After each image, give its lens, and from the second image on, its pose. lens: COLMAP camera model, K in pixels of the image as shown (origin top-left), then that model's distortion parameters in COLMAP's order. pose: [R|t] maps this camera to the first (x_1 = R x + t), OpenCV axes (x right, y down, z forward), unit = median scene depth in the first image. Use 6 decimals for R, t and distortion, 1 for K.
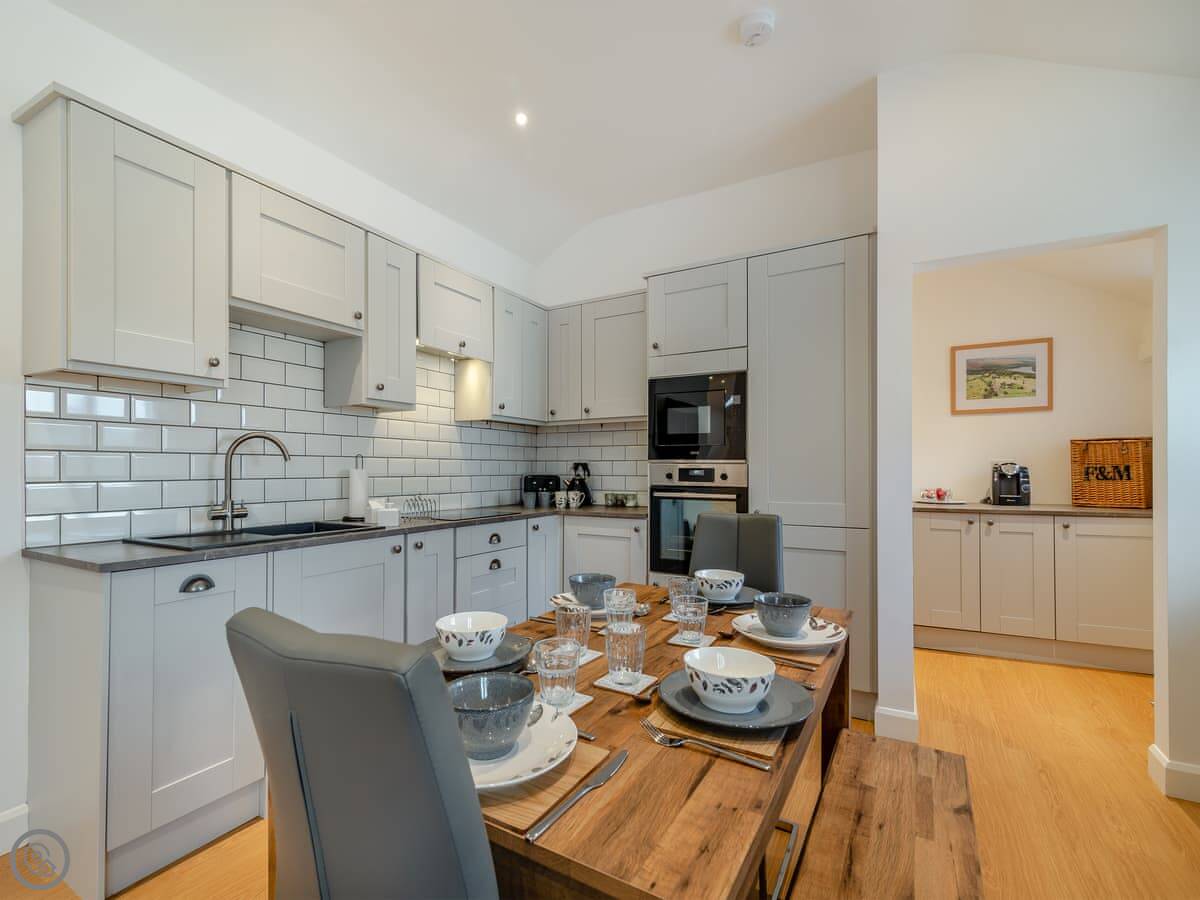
lens RADIAL K [[547.4, 0, 602.7], [0, 547.4, 463.7], [0, 0, 1]] dist [0.018095, -0.000627]
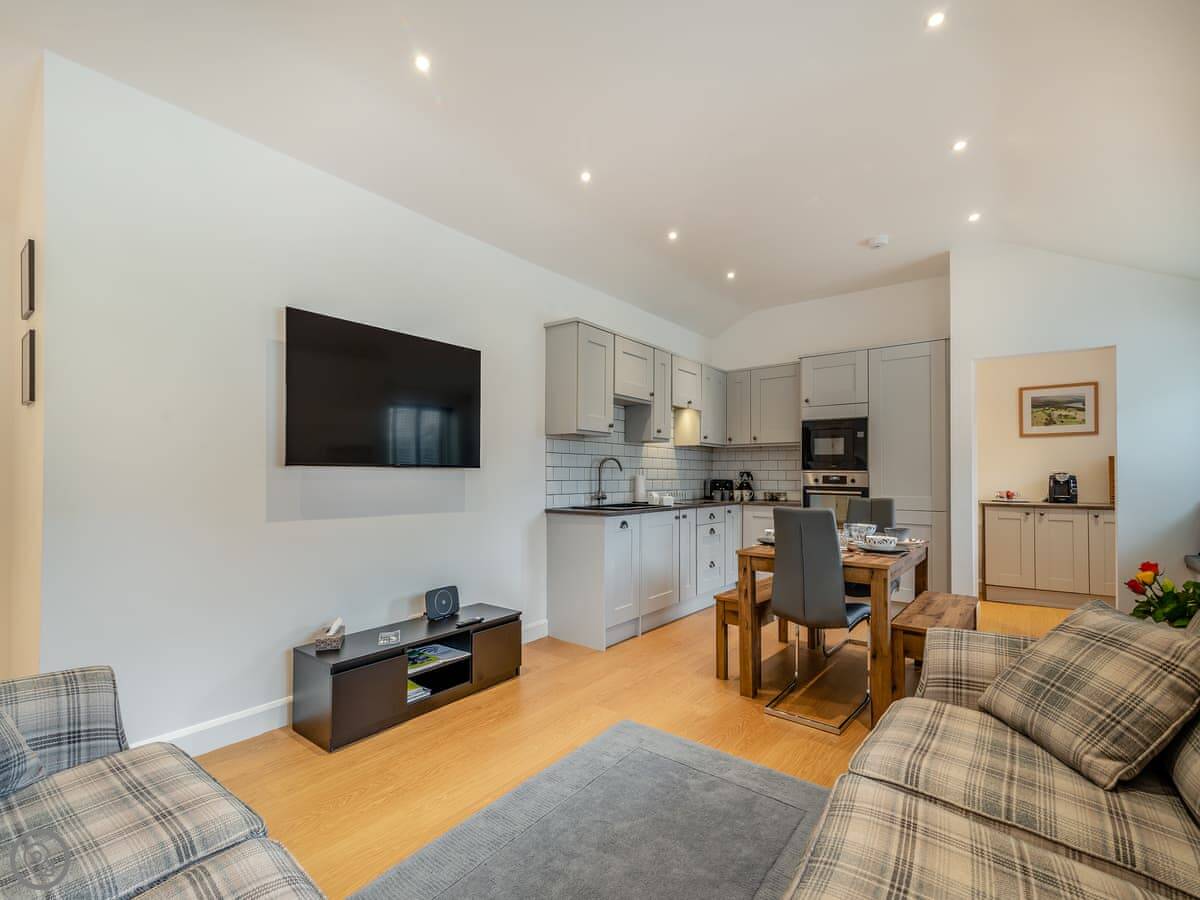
lens RADIAL K [[547.4, 0, 604.1], [0, 547.4, 466.0], [0, 0, 1]] dist [0.018095, -0.000627]
pose [[0.989581, 0.001488, -0.143972, -0.238094], [-0.002649, 0.999966, -0.007872, -0.004849], [0.143955, 0.008171, 0.989550, -0.630063]]
